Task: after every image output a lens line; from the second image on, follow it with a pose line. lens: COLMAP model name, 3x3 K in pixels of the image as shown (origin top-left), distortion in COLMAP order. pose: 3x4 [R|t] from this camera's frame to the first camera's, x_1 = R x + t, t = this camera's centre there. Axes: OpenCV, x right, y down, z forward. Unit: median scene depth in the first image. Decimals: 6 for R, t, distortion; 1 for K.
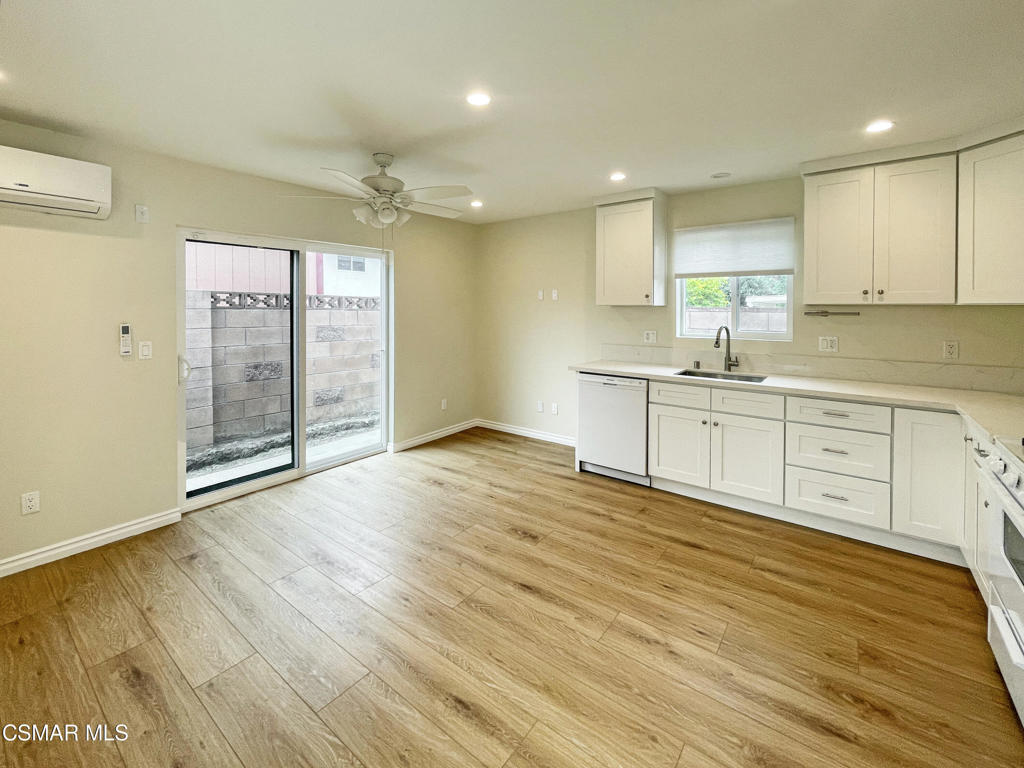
lens RADIAL K [[442.0, 0, 519.6], [0, 442.0, 314.9], [0, 0, 1]] dist [0.002217, 0.002547]
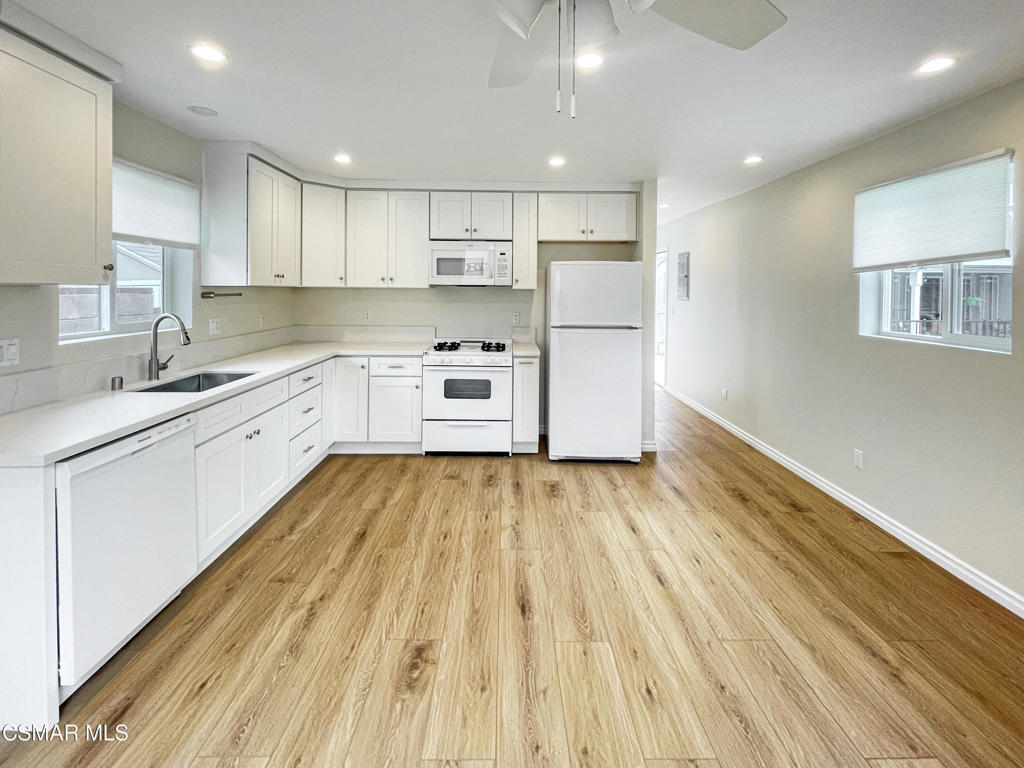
lens RADIAL K [[442.0, 0, 503.5], [0, 442.0, 294.7], [0, 0, 1]] dist [0.002217, 0.002547]
pose [[-0.582829, -0.015158, 0.812453, -0.561386], [0.006916, 0.999697, 0.023613, -0.026692], [-0.812565, 0.019382, -0.582548, 1.288465]]
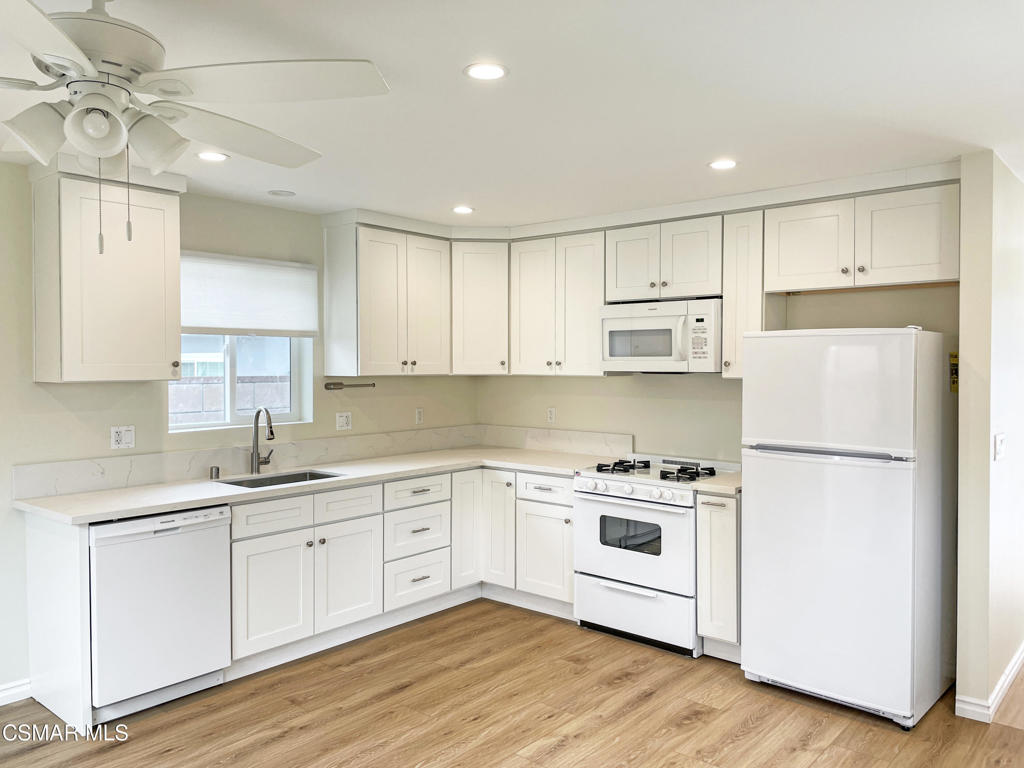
lens RADIAL K [[773.6, 0, 519.8], [0, 773.6, 377.2], [0, 0, 1]] dist [0.060205, -0.034141]
pose [[0.075356, -0.019813, 0.996960, -0.948861], [0.019296, 0.999644, 0.018407, -0.049638], [-0.996970, 0.017851, 0.075712, 0.668980]]
